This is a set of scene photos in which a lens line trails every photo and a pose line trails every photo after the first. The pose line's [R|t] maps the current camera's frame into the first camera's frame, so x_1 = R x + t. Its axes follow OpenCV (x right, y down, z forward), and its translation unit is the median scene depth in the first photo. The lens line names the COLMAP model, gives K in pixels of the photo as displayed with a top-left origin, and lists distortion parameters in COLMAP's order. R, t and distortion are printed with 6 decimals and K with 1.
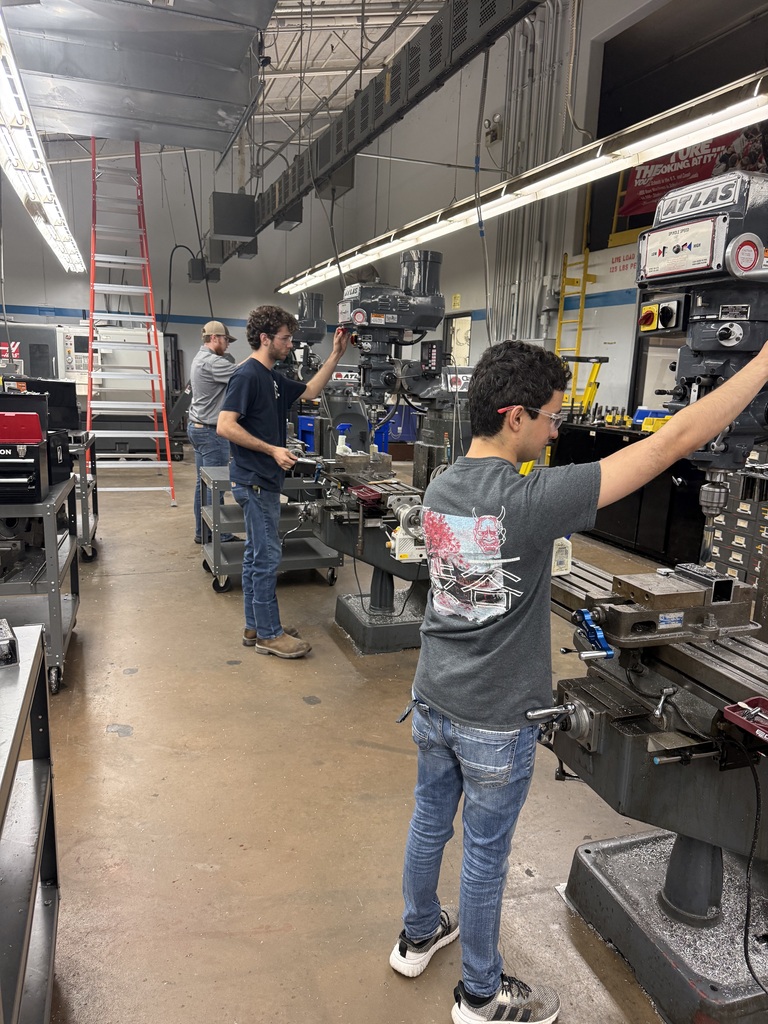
lens RADIAL K [[726.2, 0, 344.9], [0, 726.2, 463.7], [0, 0, 1]] dist [0.034110, -0.054133]
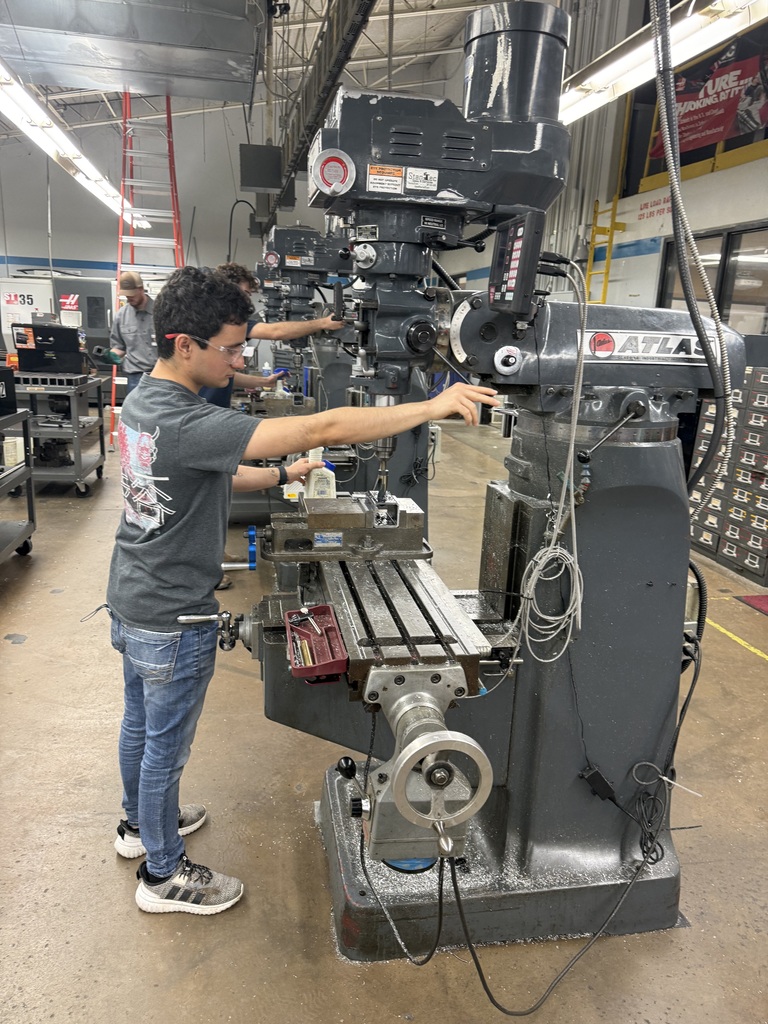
lens RADIAL K [[726.2, 0, 344.9], [0, 726.2, 463.7], [0, 0, 1]] dist [0.034110, -0.054133]
pose [[0.988784, 0.037093, -0.144673, 0.159582], [-0.029425, 0.998064, 0.054785, 0.013170], [0.146425, -0.049914, 0.987962, -0.001631]]
